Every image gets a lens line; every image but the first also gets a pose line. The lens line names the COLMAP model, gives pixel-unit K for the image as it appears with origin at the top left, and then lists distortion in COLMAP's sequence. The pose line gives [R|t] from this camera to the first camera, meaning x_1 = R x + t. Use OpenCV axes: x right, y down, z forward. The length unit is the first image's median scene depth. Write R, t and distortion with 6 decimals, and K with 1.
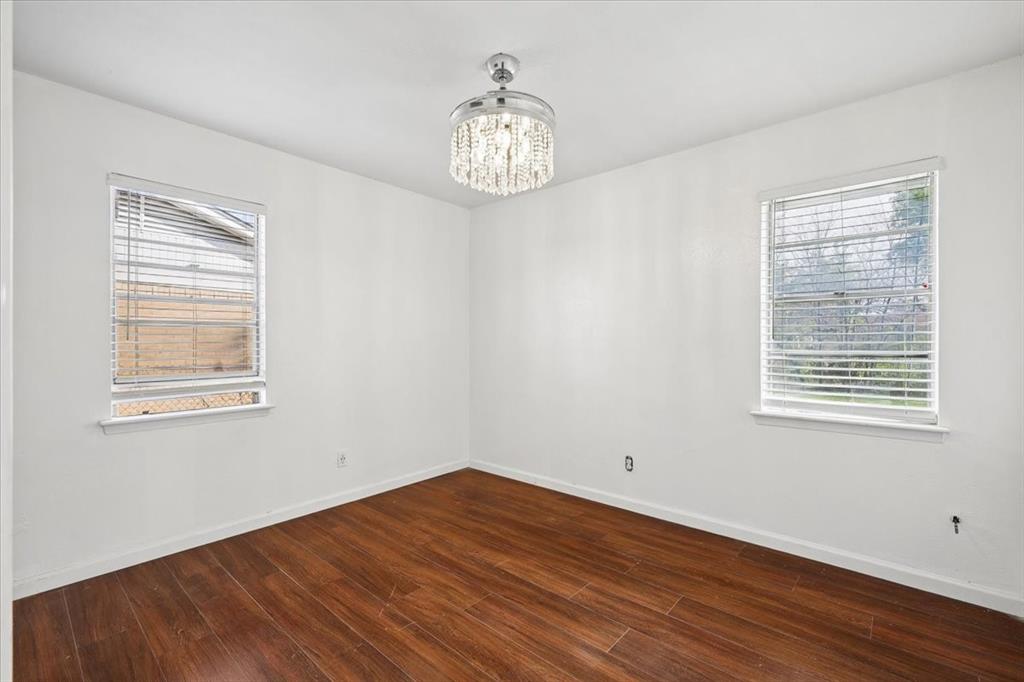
lens RADIAL K [[444.9, 0, 512.5], [0, 444.9, 340.9], [0, 0, 1]] dist [0.000934, -0.000004]
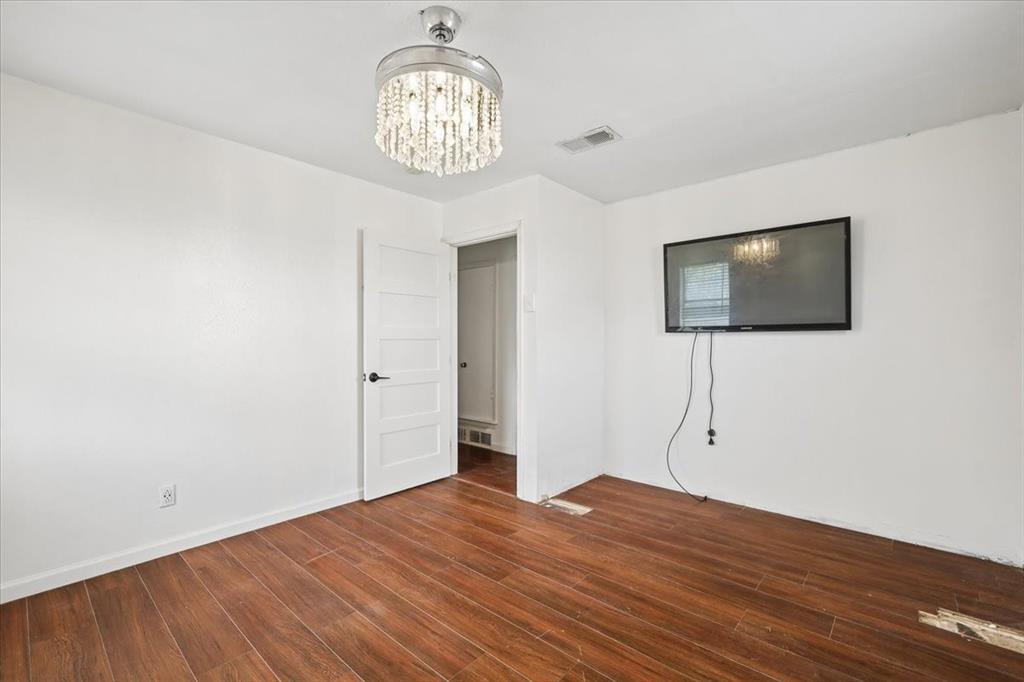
lens RADIAL K [[444.9, 0, 511.4], [0, 444.9, 341.0], [0, 0, 1]] dist [0.000934, -0.000004]
pose [[-0.999970, 0.004346, 0.006352, -0.176098], [0.004353, 0.999990, 0.001080, 0.006871], [-0.006347, 0.001108, -0.999979, 1.944265]]
